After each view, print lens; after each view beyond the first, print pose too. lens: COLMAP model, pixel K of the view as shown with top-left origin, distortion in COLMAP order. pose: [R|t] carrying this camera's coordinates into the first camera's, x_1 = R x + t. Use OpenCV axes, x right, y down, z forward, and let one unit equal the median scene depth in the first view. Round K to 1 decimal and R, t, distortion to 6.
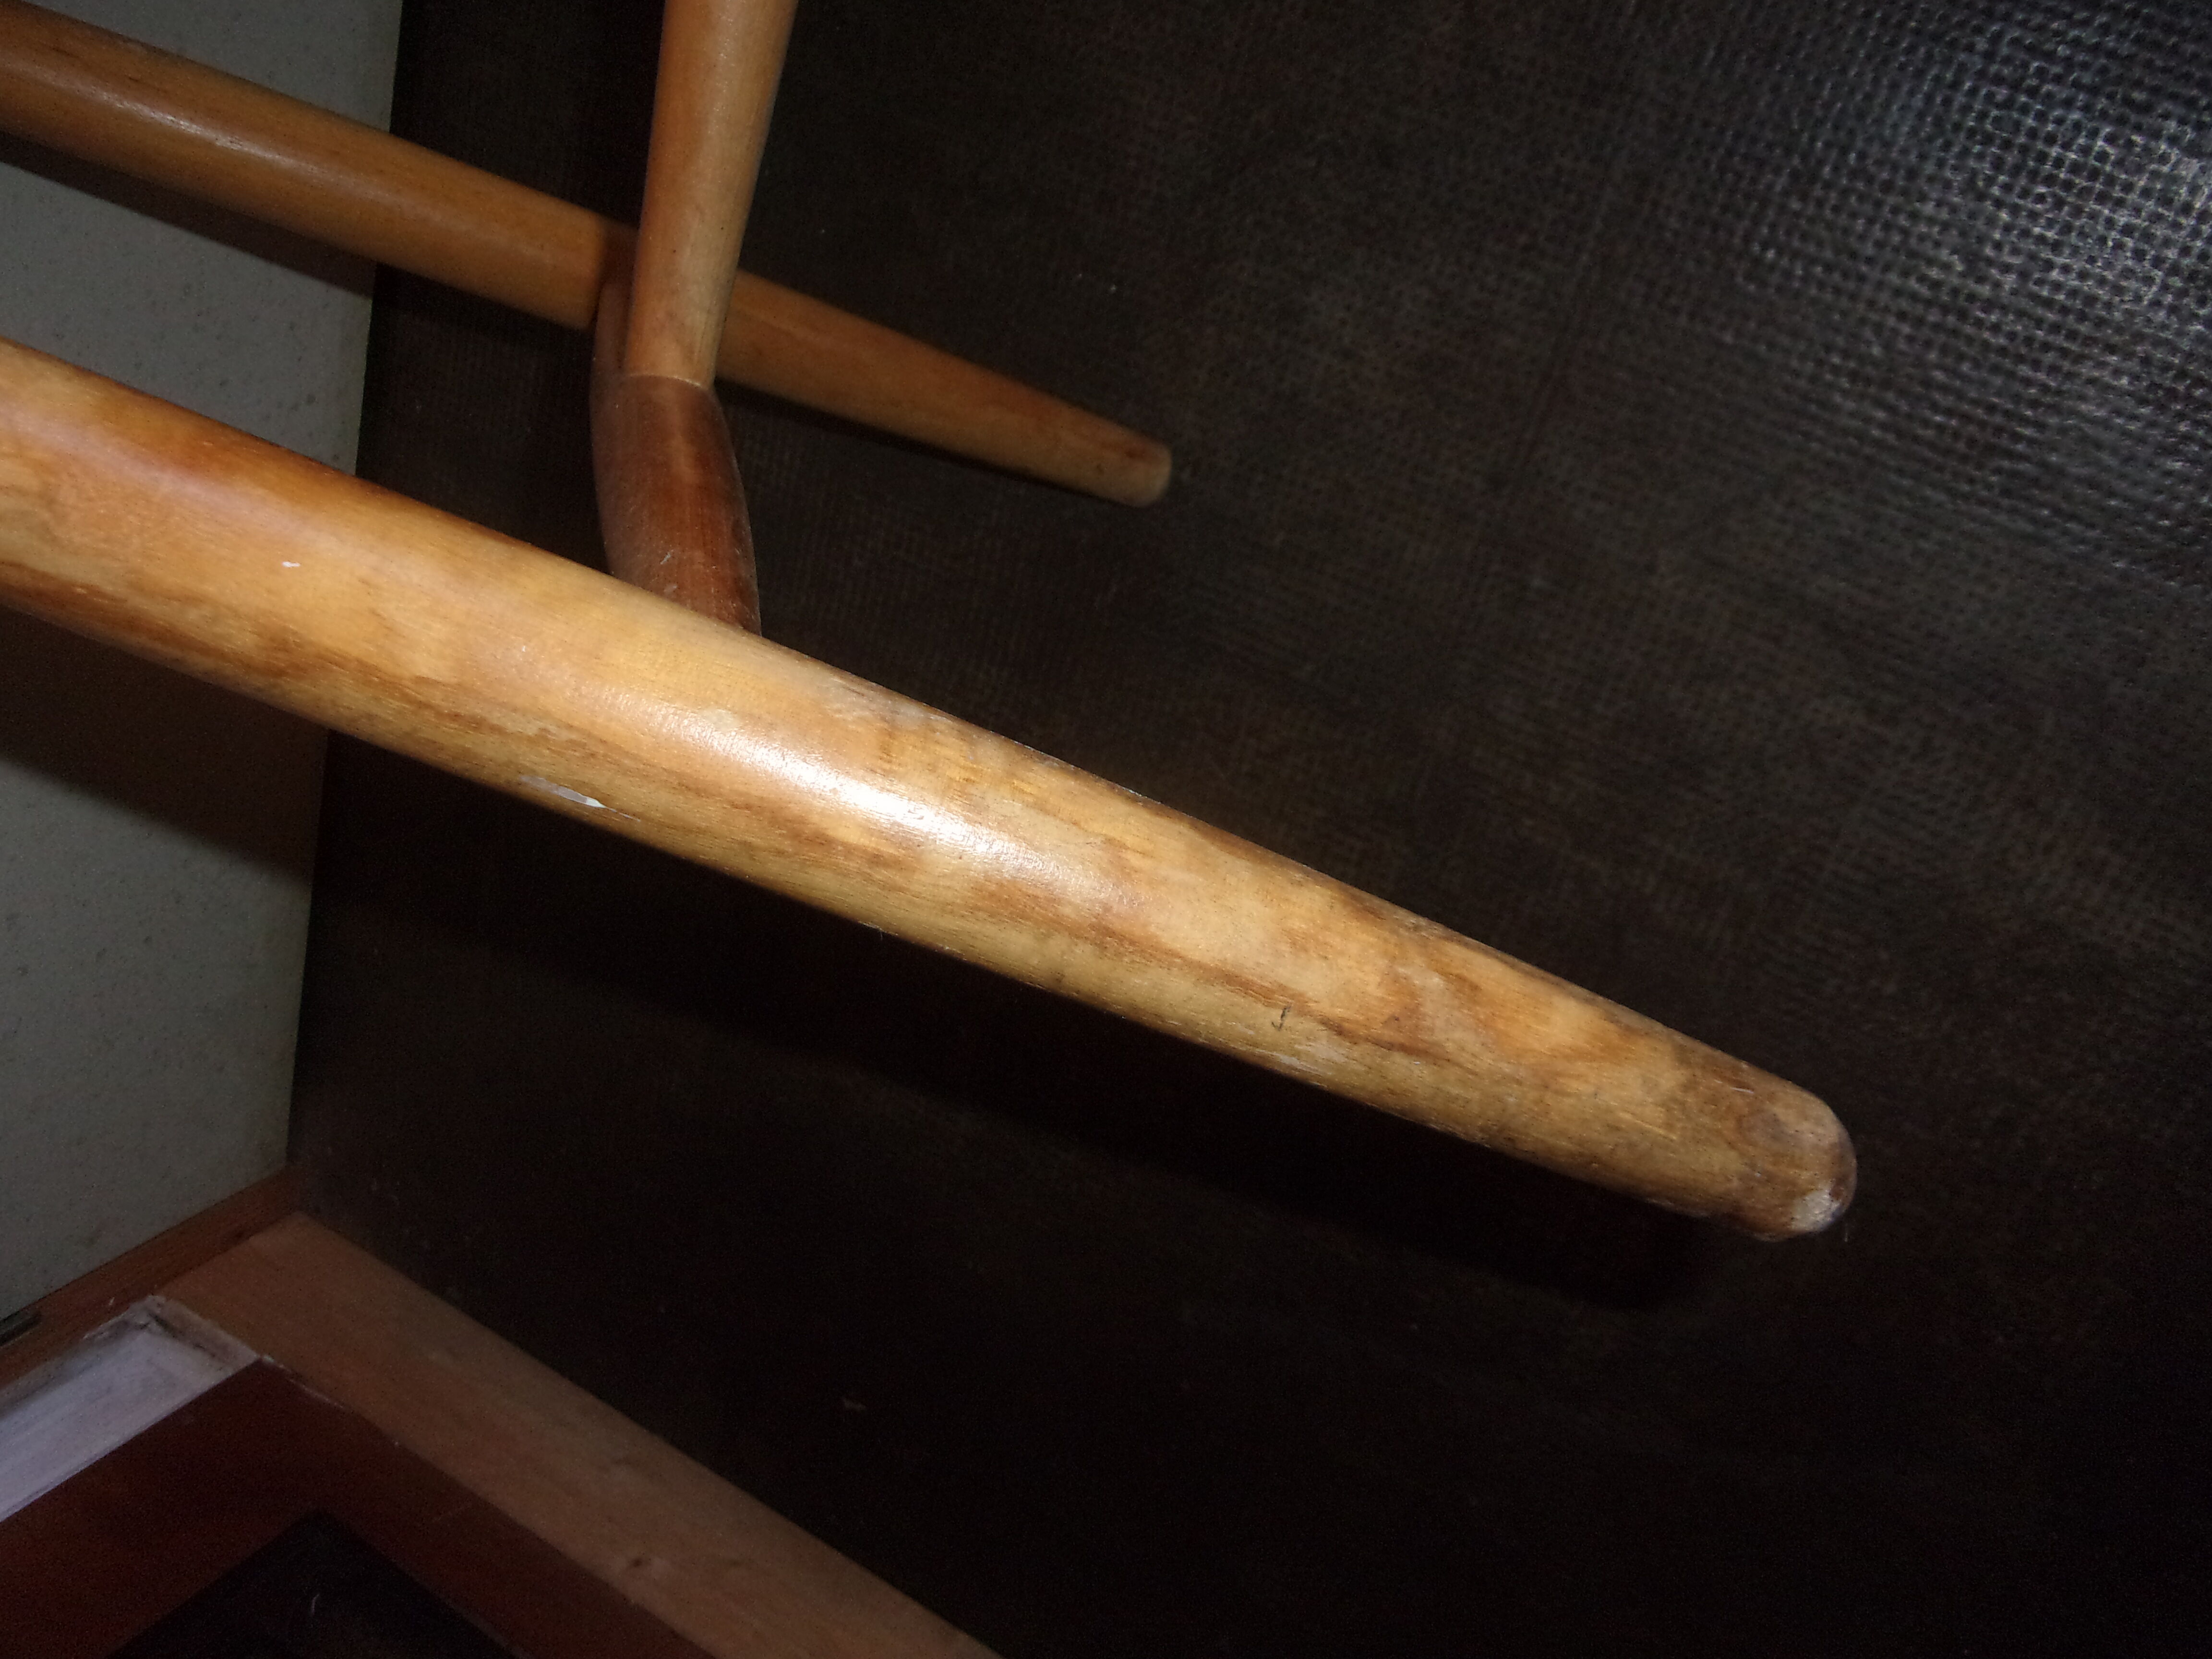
lens RADIAL K [[1792.6, 0, 1058.7], [0, 1792.6, 818.4], [0, 0, 1]] dist [0.008481, -0.015847]
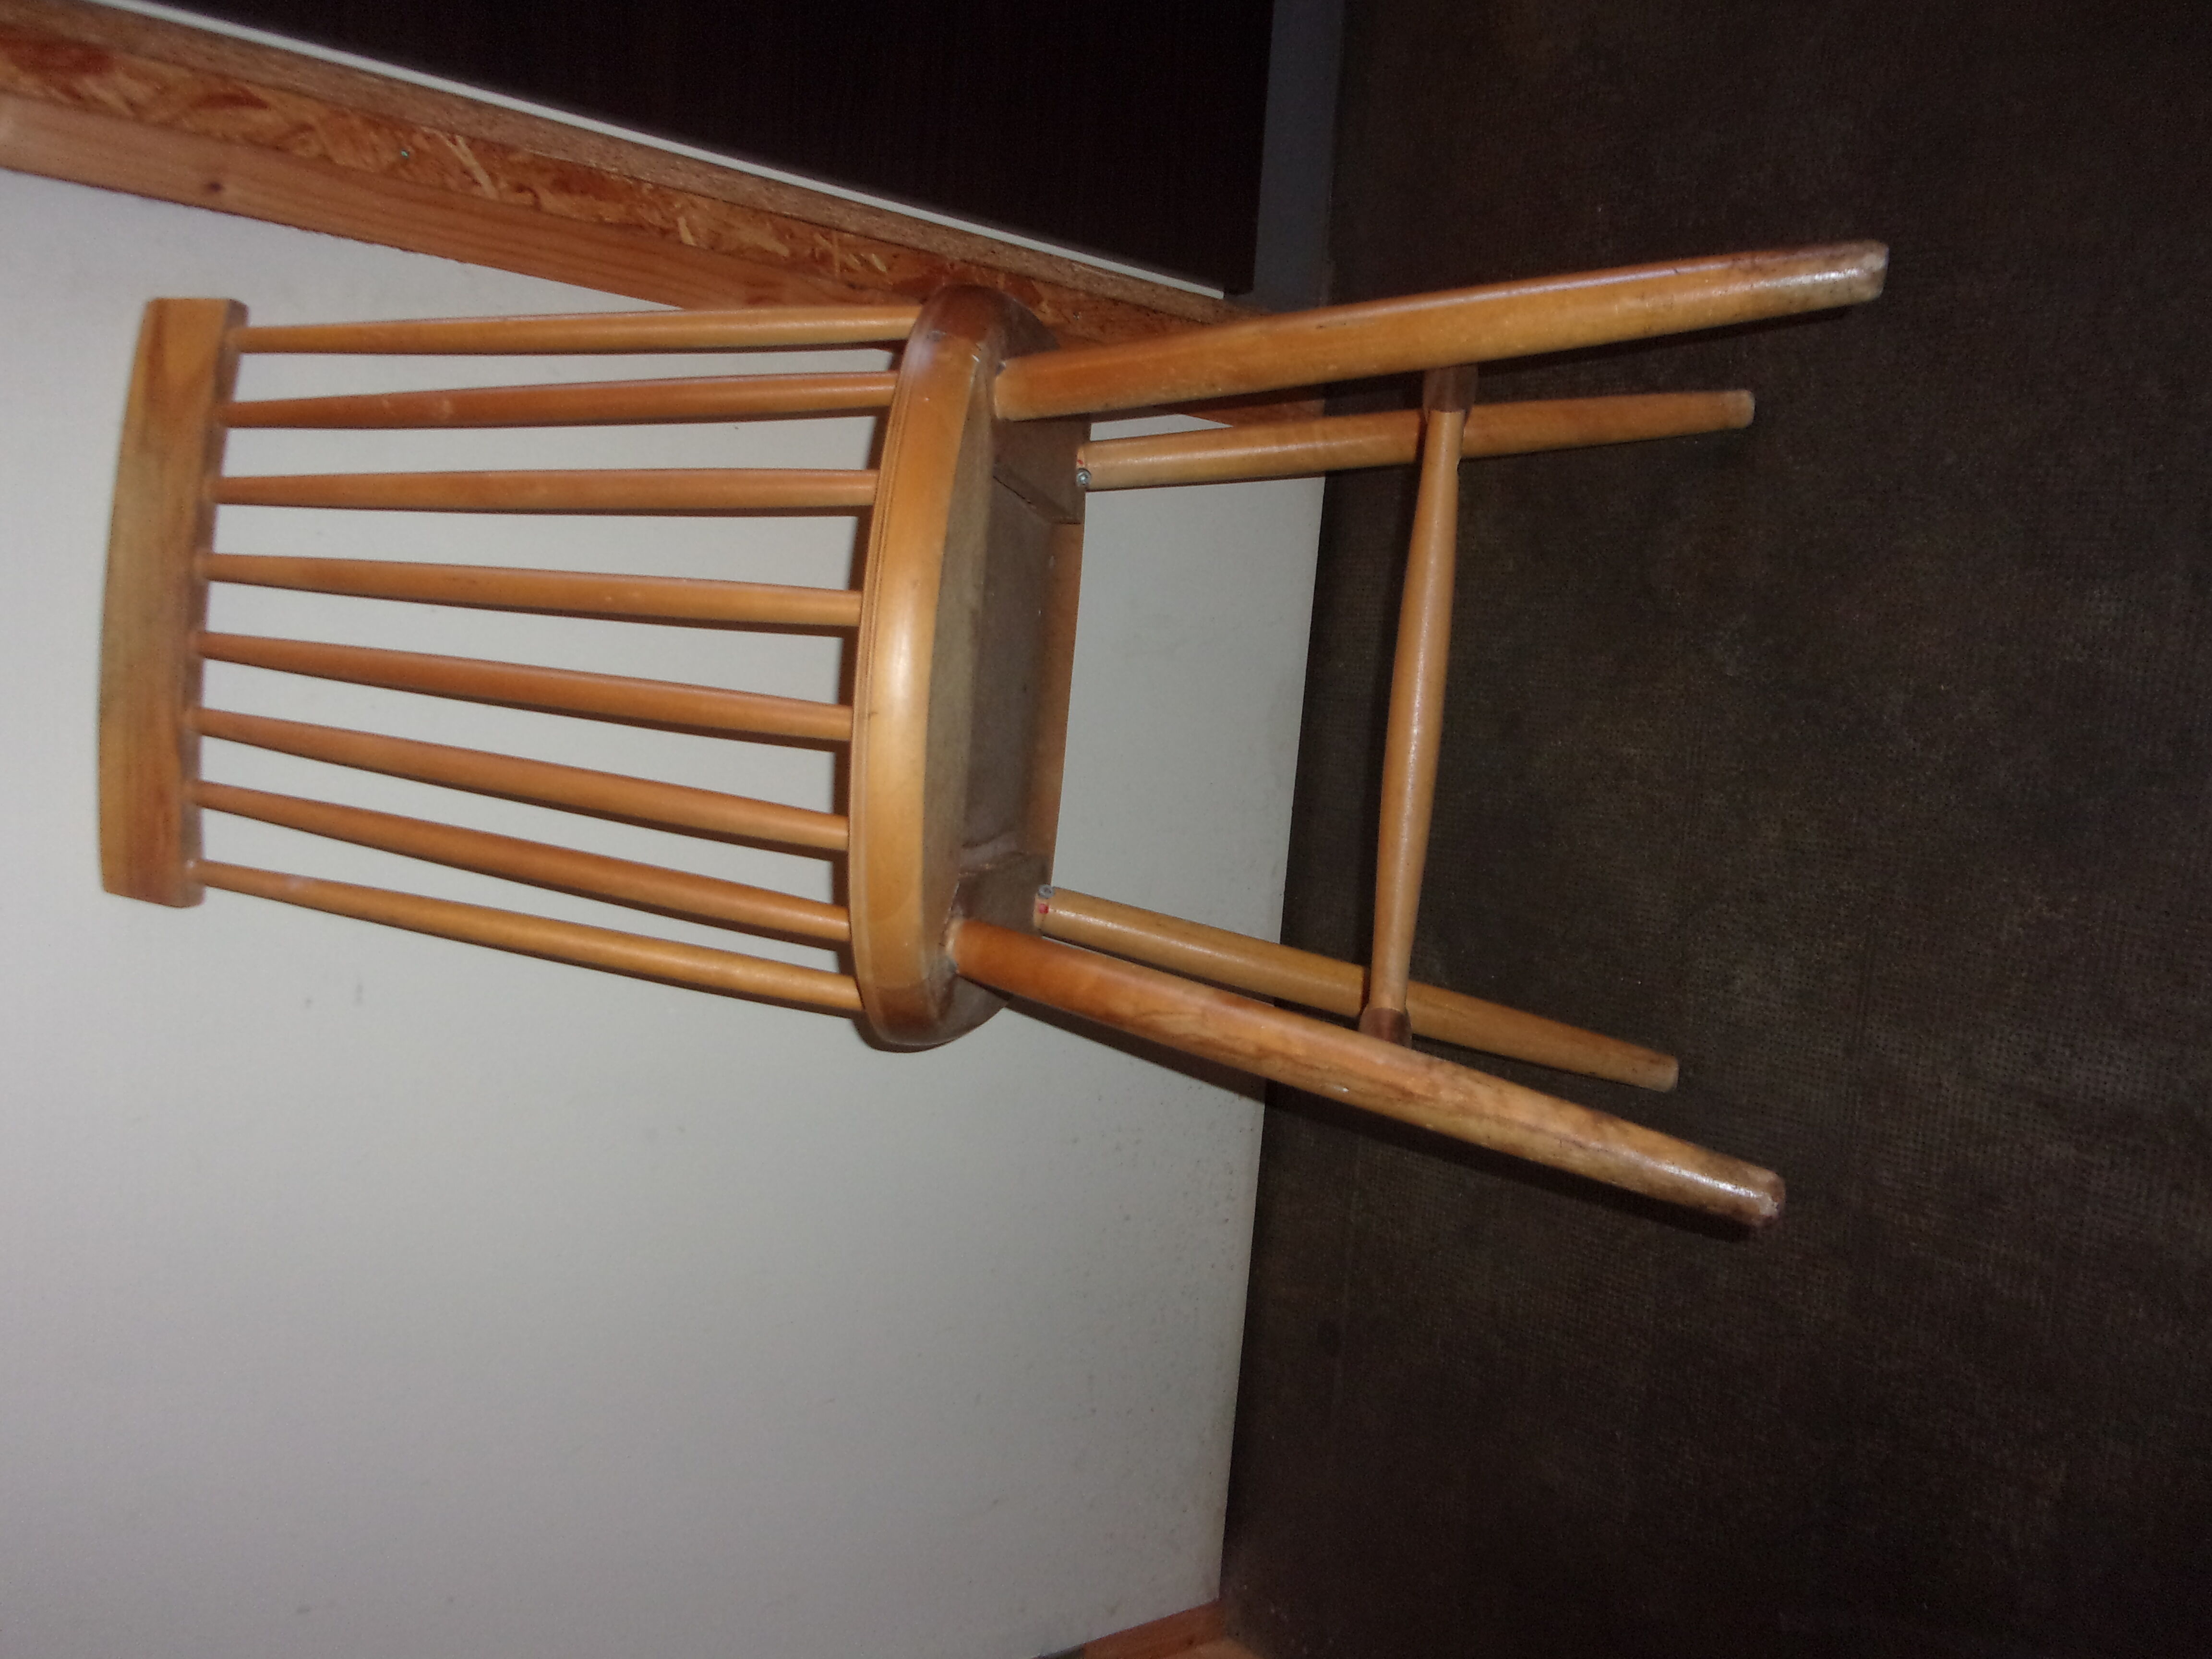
lens RADIAL K [[1792.6, 0, 1089.9], [0, 1792.6, 822.4], [0, 0, 1]] dist [0.008481, -0.015847]
pose [[0.901075, -0.156367, -0.404492, 0.322680], [-0.042400, 0.896496, -0.441018, 0.447263], [0.431586, 0.414541, 0.801180, -0.910877]]
